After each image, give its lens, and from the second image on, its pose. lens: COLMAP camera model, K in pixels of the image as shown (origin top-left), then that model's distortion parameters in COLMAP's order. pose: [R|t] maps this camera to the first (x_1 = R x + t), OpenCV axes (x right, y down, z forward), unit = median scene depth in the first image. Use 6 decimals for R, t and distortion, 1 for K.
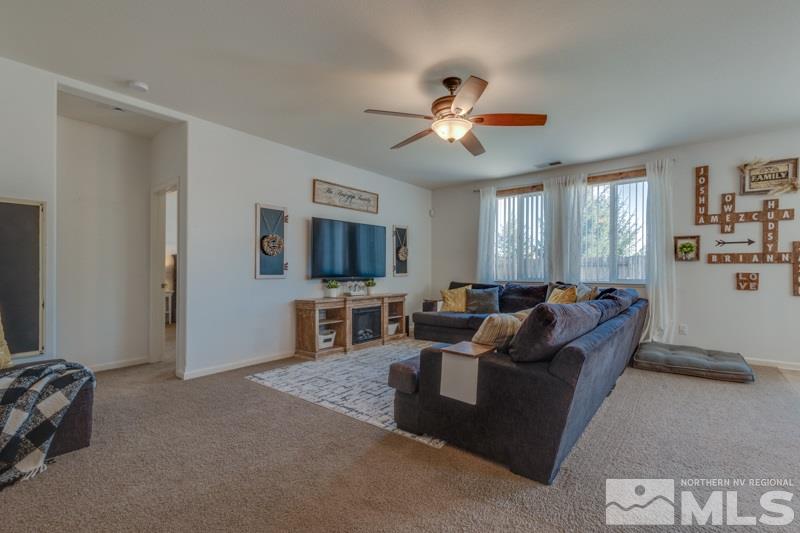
lens RADIAL K [[356.7, 0, 401.4], [0, 356.7, 271.2], [0, 0, 1]] dist [0.007168, -0.000810]
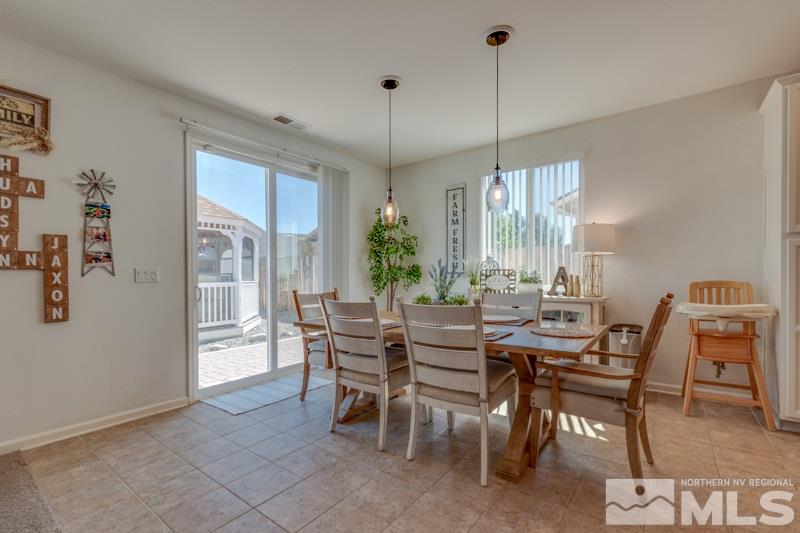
lens RADIAL K [[356.7, 0, 399.9], [0, 356.7, 270.5], [0, 0, 1]] dist [0.007168, -0.000810]
pose [[-0.037123, 0.009206, 0.999268, 0.482592], [0.017116, 0.999817, -0.008575, -0.005528], [-0.999164, 0.016785, -0.037274, 0.440112]]
